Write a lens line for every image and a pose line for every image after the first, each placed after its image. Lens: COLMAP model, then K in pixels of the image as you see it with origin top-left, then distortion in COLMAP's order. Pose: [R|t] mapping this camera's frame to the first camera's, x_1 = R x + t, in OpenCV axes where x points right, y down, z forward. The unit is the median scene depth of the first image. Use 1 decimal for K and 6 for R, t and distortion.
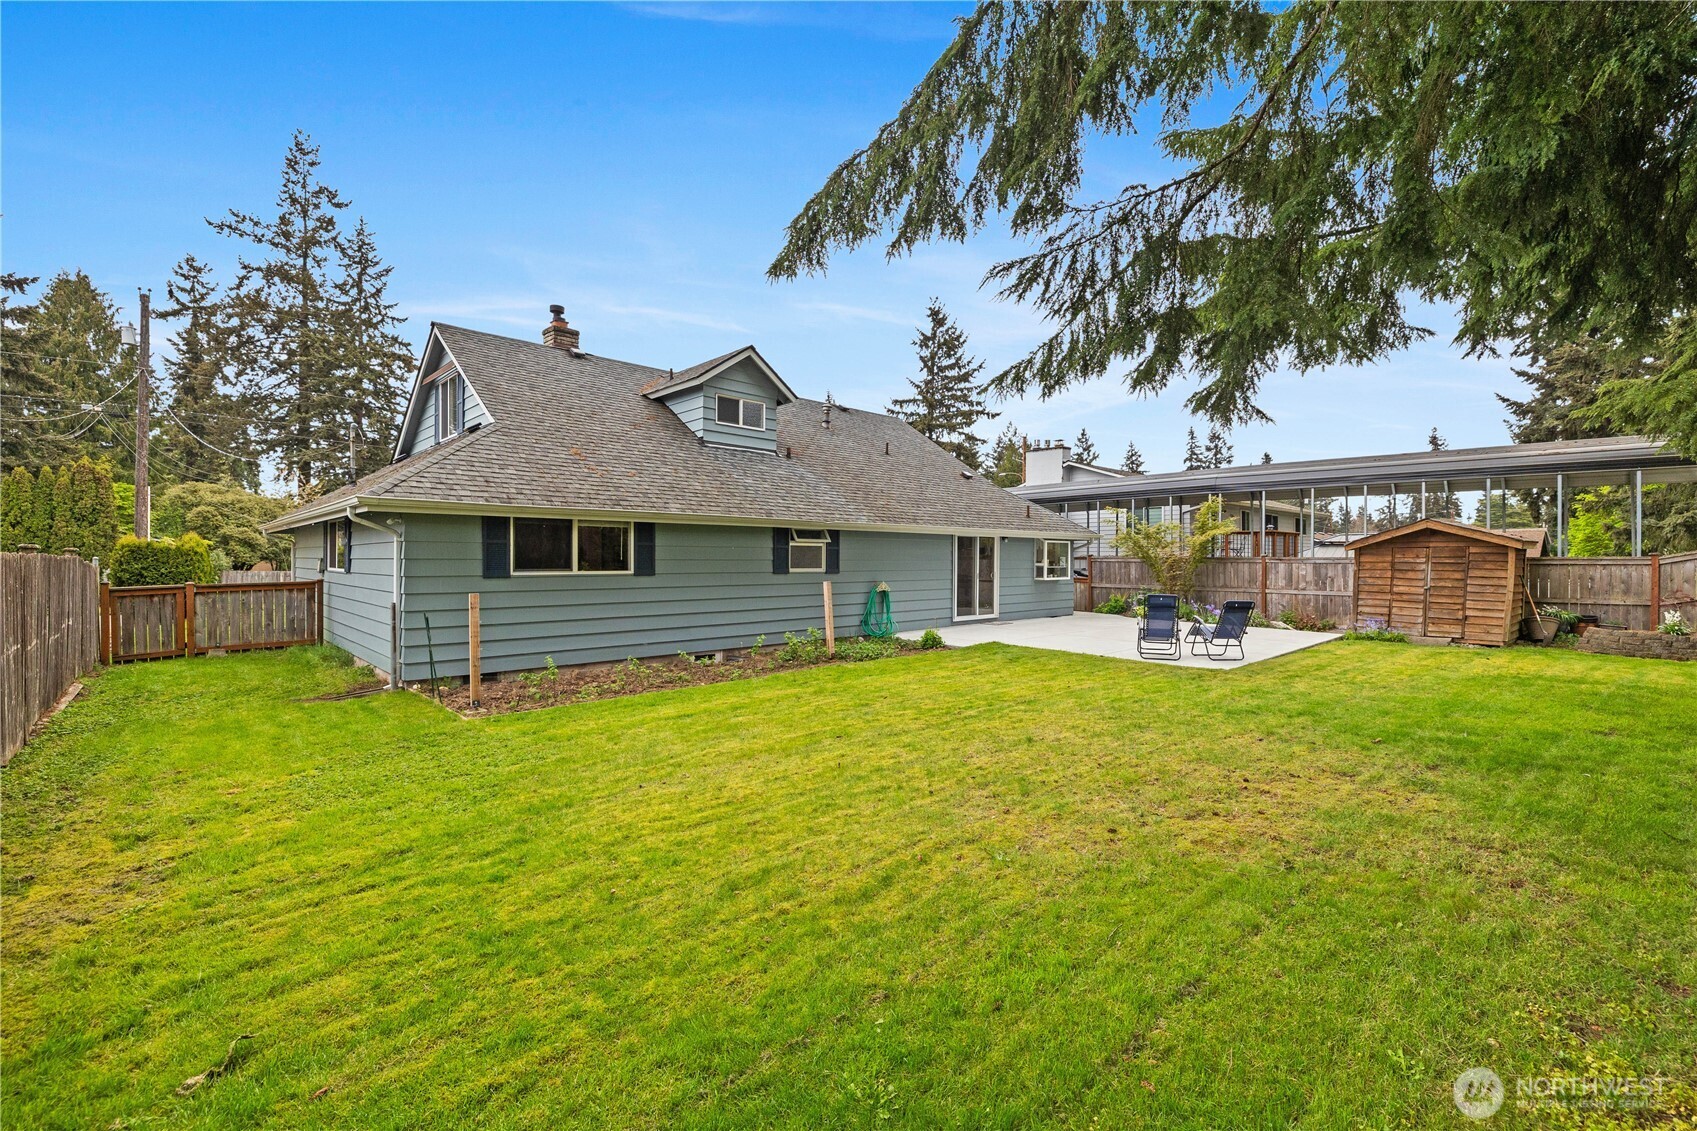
lens RADIAL K [[722.7, 0, 835.1], [0, 722.7, 563.6], [0, 0, 1]] dist [0.002716, 0.000806]
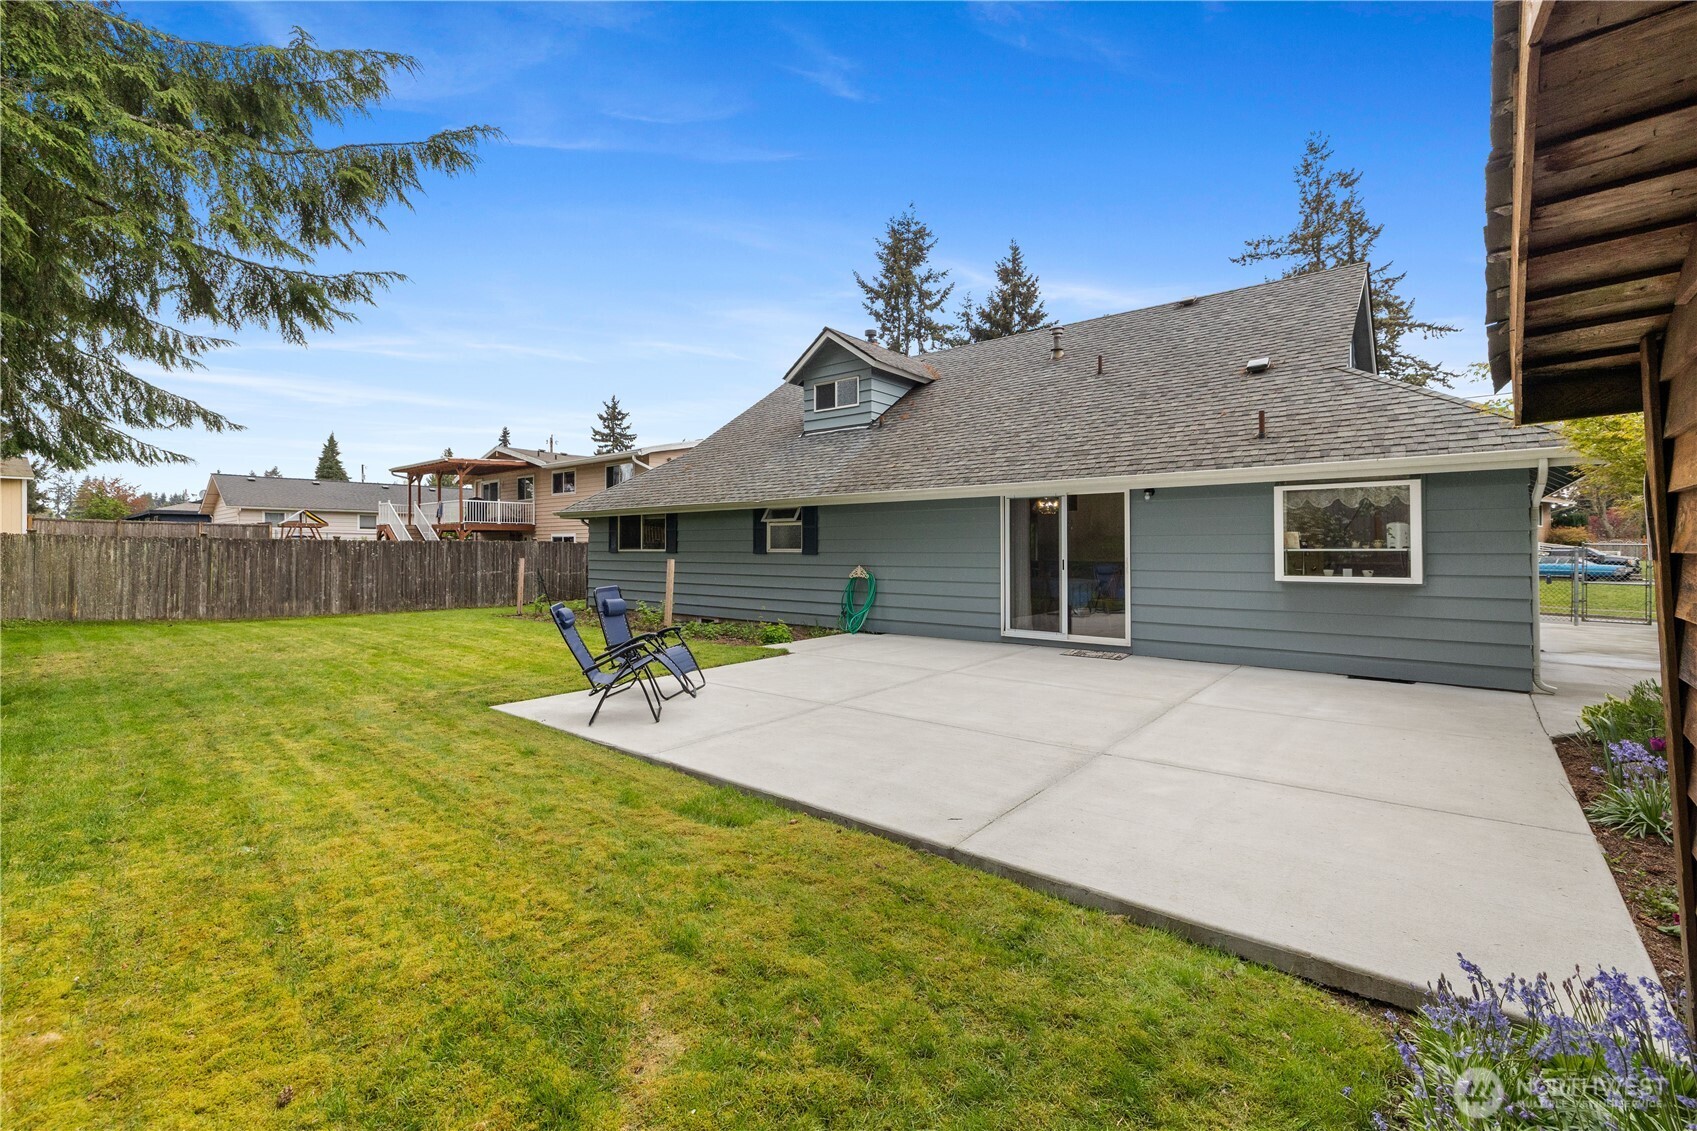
lens RADIAL K [[722.7, 0, 848.7], [0, 722.7, 553.3], [0, 0, 1]] dist [0.002716, 0.000806]
pose [[0.114947, 0.005545, -0.993356, 0.885926], [-0.003382, 0.999981, 0.005190, 0.006911], [0.993366, 0.002763, 0.114963, 0.917179]]
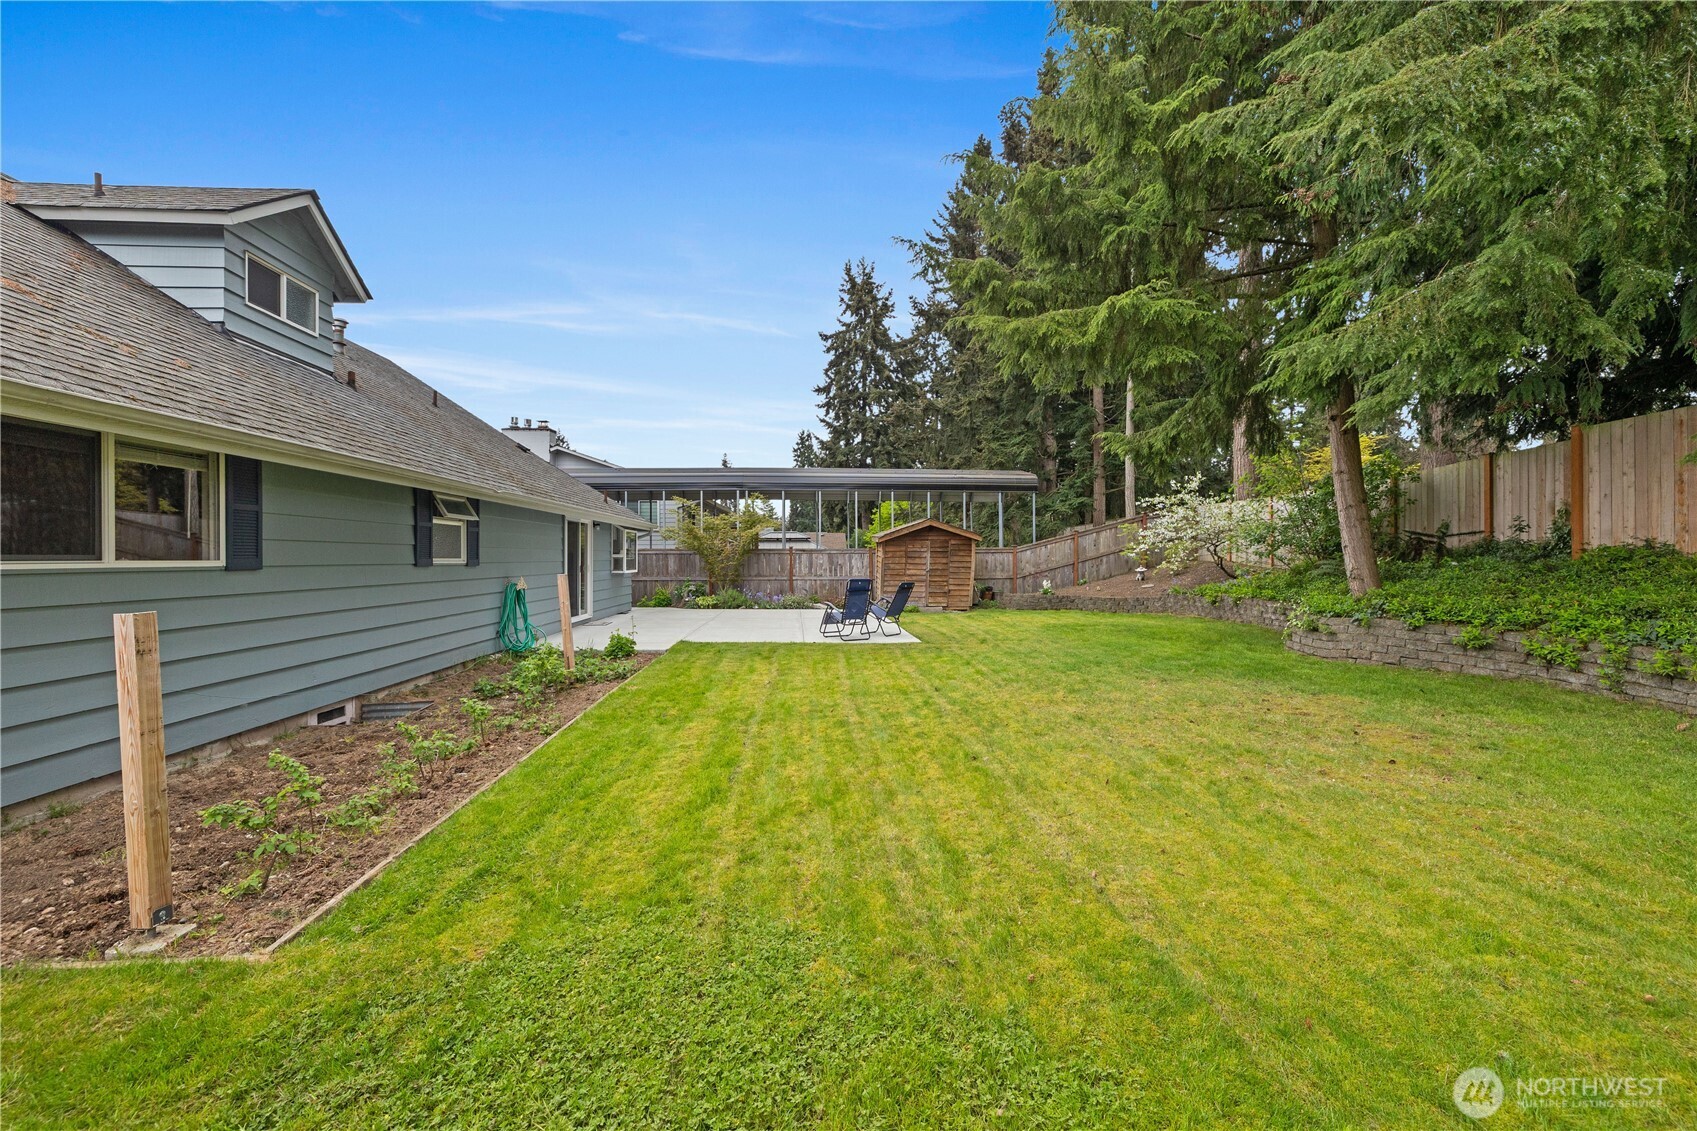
lens RADIAL K [[722.7, 0, 852.1], [0, 722.7, 559.4], [0, 0, 1]] dist [0.002716, 0.000806]
pose [[0.631771, -0.008385, 0.775109, -0.302902], [0.011627, 0.999932, 0.001340, 0.010383], [-0.775068, 0.008166, 0.631826, 0.271704]]
